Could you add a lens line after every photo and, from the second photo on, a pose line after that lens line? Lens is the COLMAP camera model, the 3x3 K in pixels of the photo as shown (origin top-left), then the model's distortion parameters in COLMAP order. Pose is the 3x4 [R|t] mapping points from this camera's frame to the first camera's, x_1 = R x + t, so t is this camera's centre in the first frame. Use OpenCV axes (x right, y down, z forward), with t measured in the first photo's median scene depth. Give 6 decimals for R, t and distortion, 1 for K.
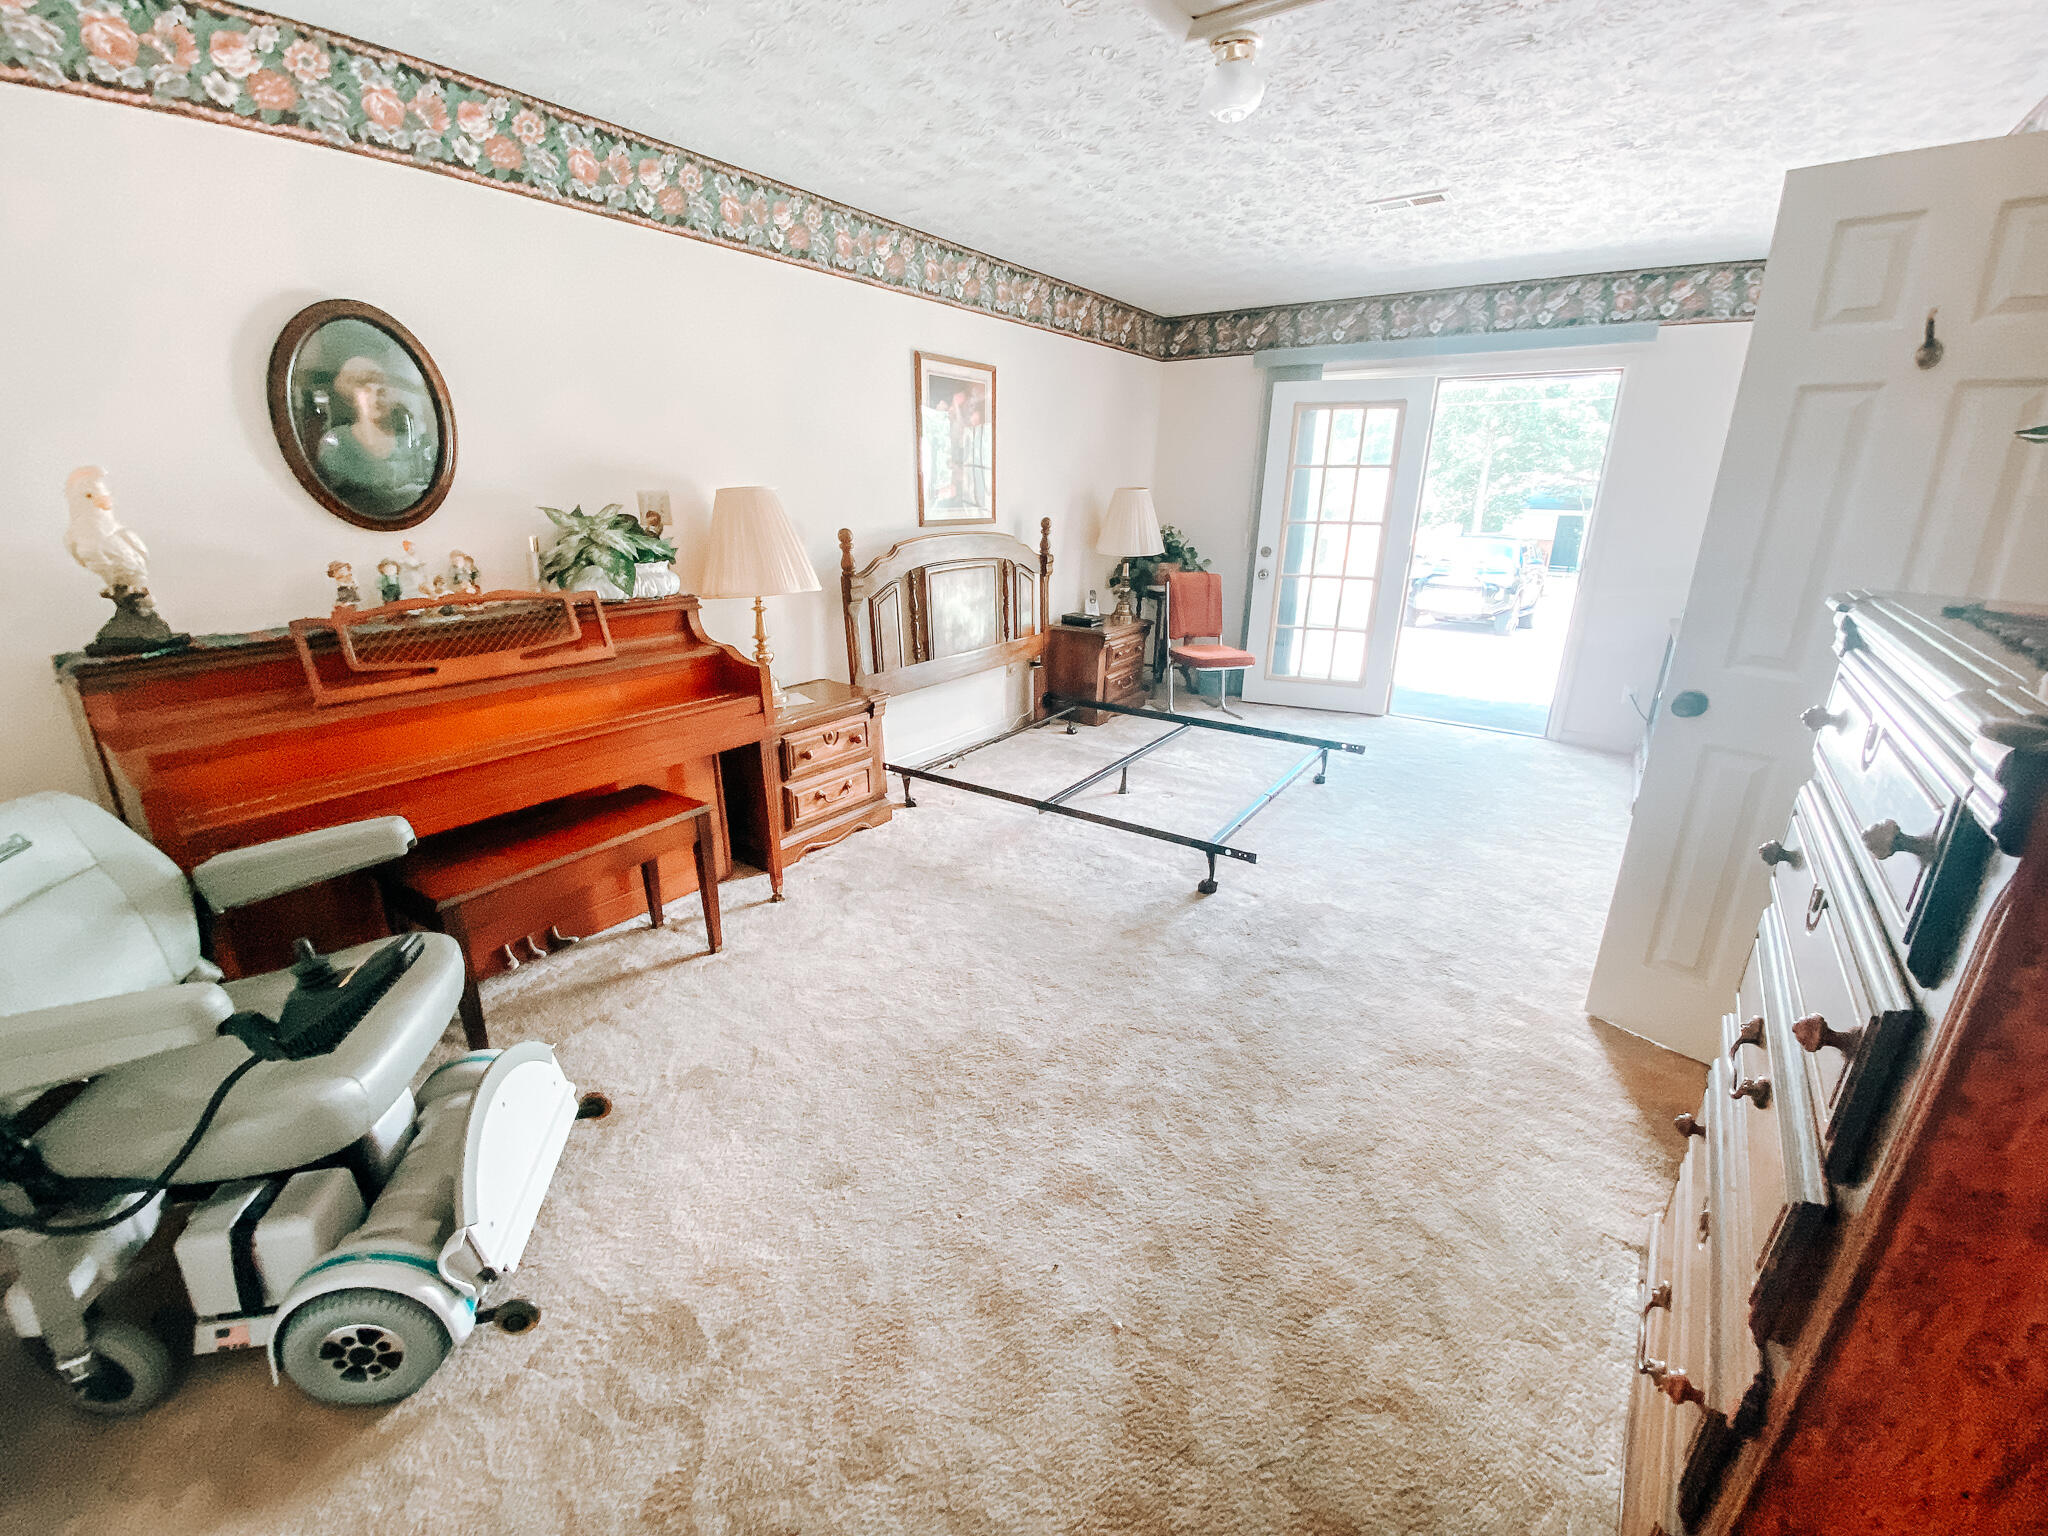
lens RADIAL K [[837.2, 0, 1016.4], [0, 837.2, 756.1], [0, 0, 1]] dist [0.002308, -0.014200]
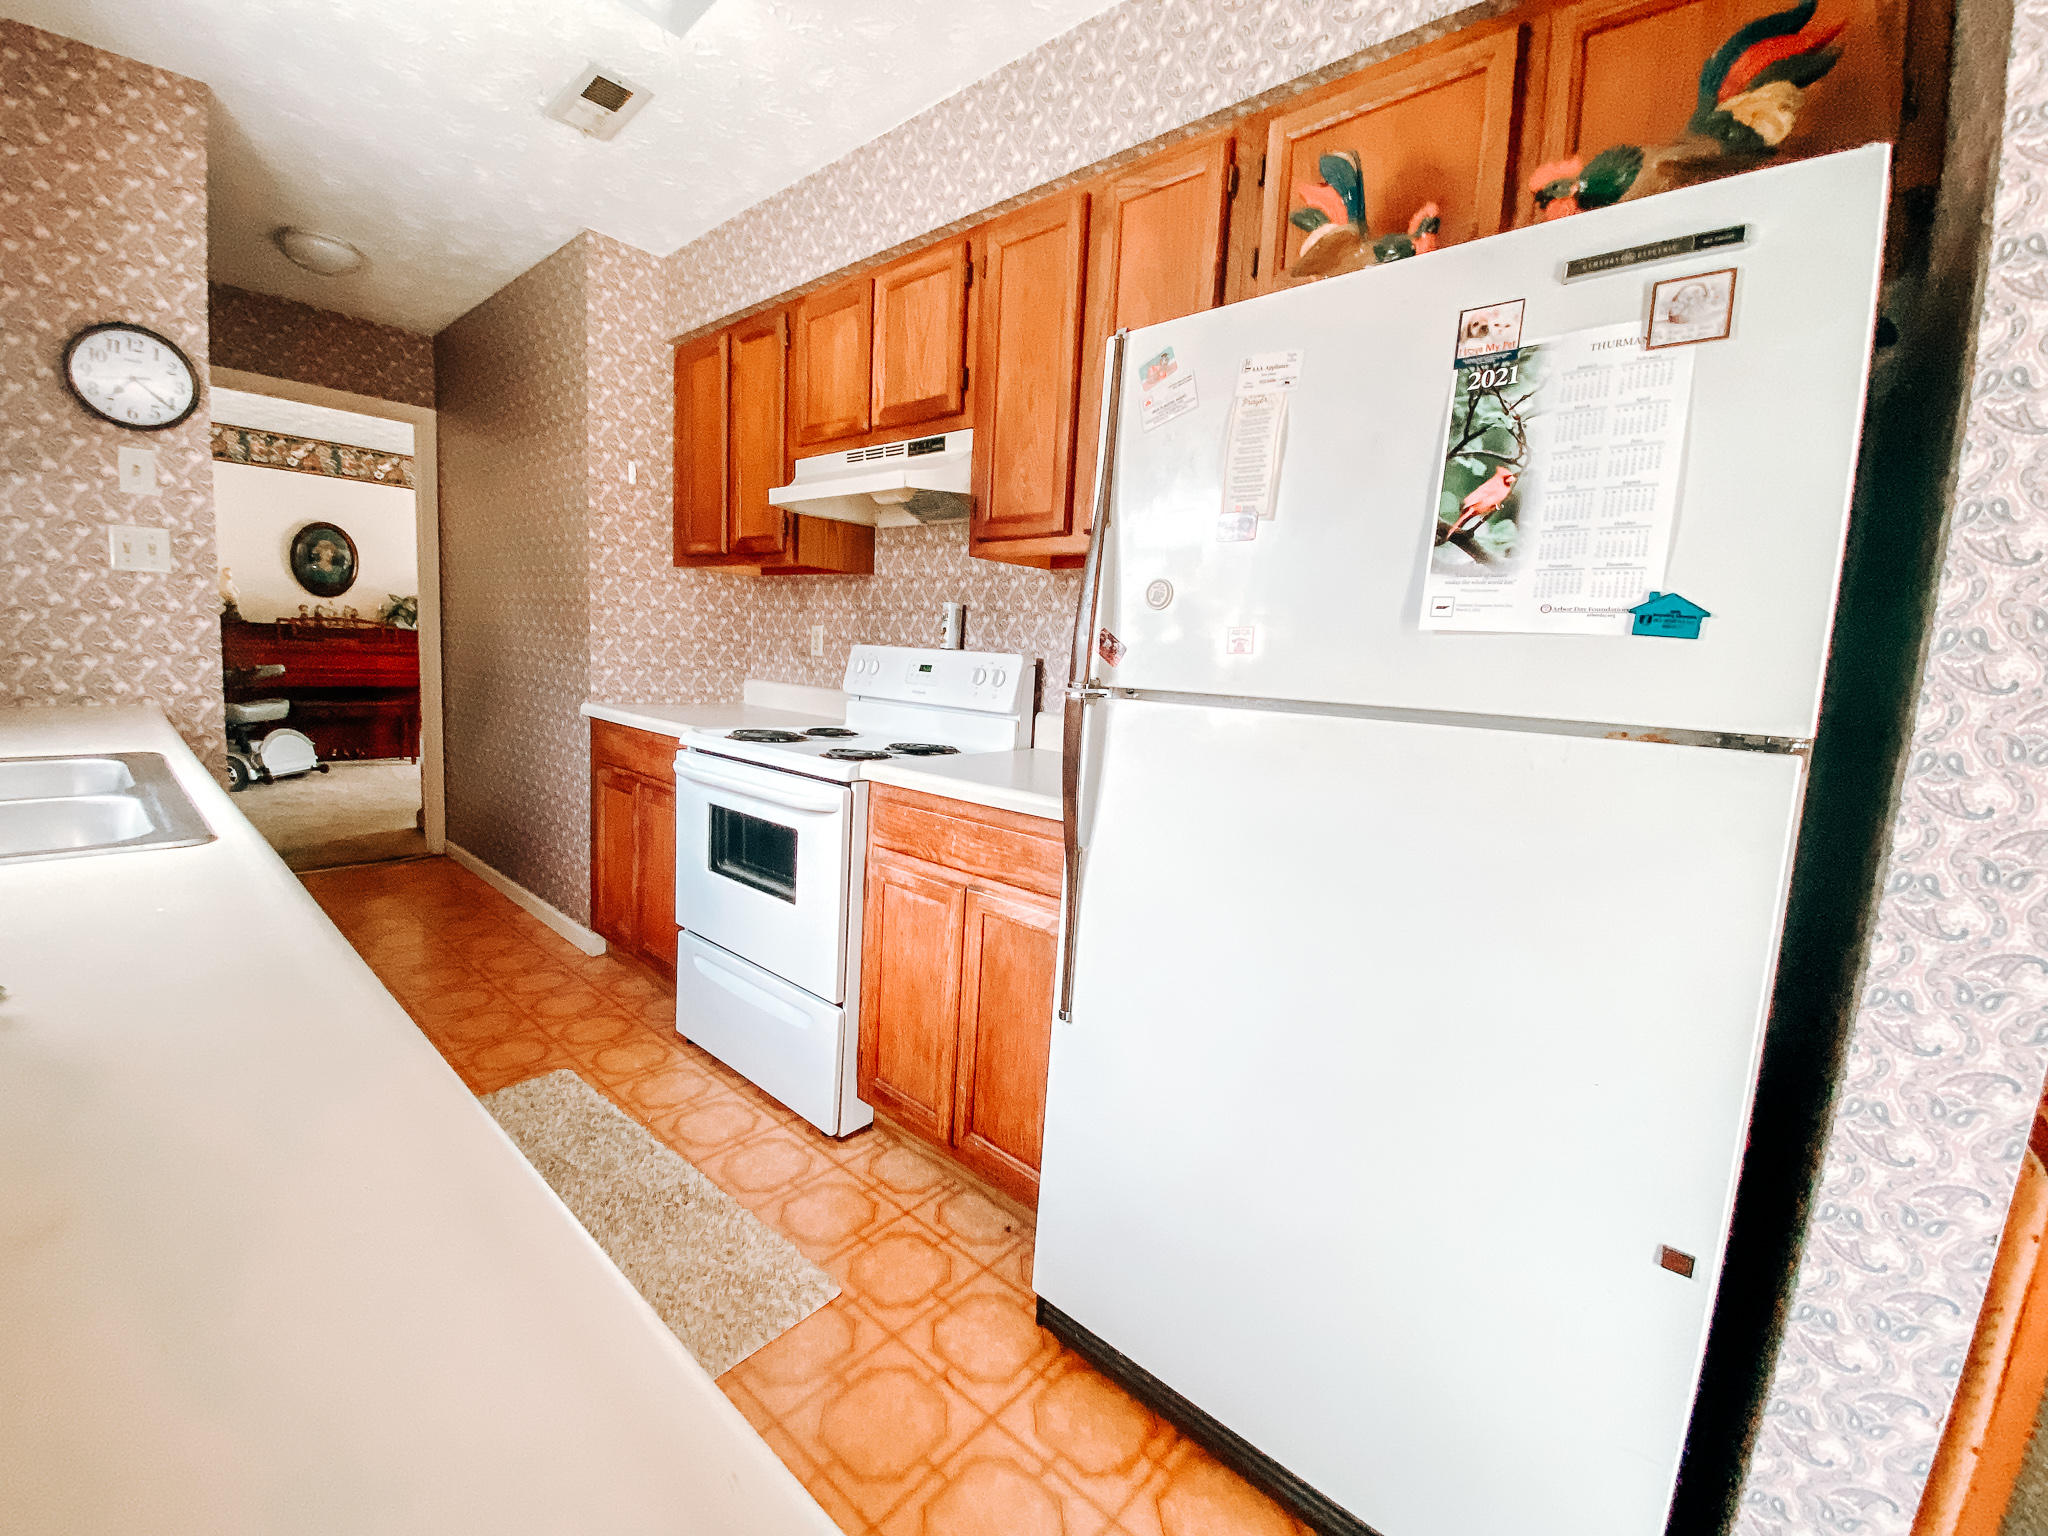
lens RADIAL K [[837.2, 0, 1016.4], [0, 837.2, 756.1], [0, 0, 1]] dist [0.002308, -0.014200]
pose [[0.995725, 0.065488, -0.065136, 1.880410], [-0.077313, 0.976780, -0.199809, 0.669405], [0.050539, 0.203991, 0.977667, -1.598753]]
